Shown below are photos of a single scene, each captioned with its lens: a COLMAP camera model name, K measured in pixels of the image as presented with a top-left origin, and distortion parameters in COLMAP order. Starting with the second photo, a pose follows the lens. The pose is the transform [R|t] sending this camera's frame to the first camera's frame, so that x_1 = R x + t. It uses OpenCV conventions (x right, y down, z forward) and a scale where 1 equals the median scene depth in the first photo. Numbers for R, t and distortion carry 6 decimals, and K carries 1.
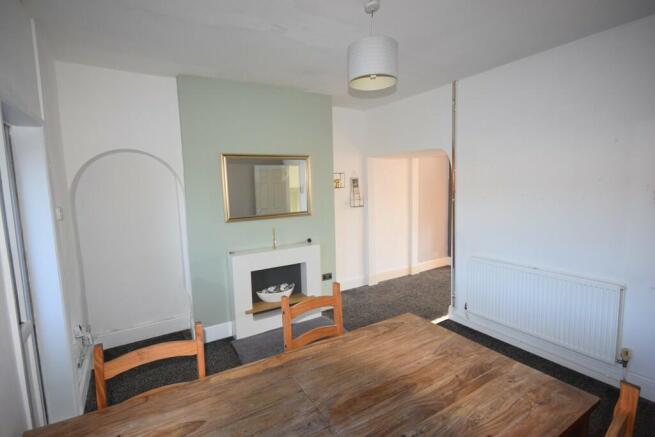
lens RADIAL K [[307.9, 0, 330.7], [0, 307.9, 219.7], [0, 0, 1]] dist [0.004679, -0.001405]
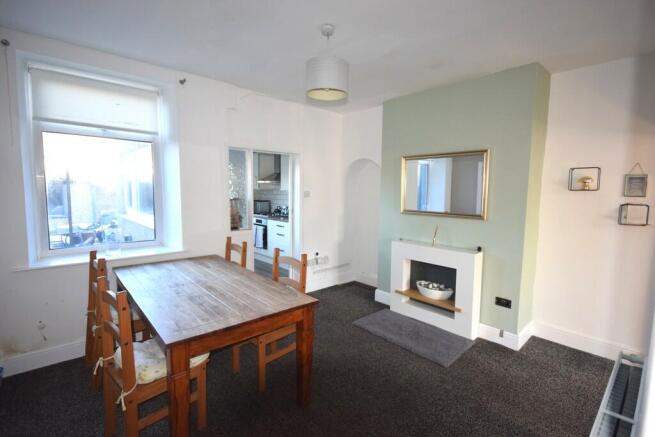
lens RADIAL K [[316.6, 0, 333.6], [0, 316.6, 219.3], [0, 0, 1]] dist [0.000072, 0.000165]
pose [[0.192831, 0.128171, -0.972825, 0.762768], [-0.125350, 0.986527, 0.105129, -0.060735], [0.973193, 0.101672, 0.206299, 0.458328]]
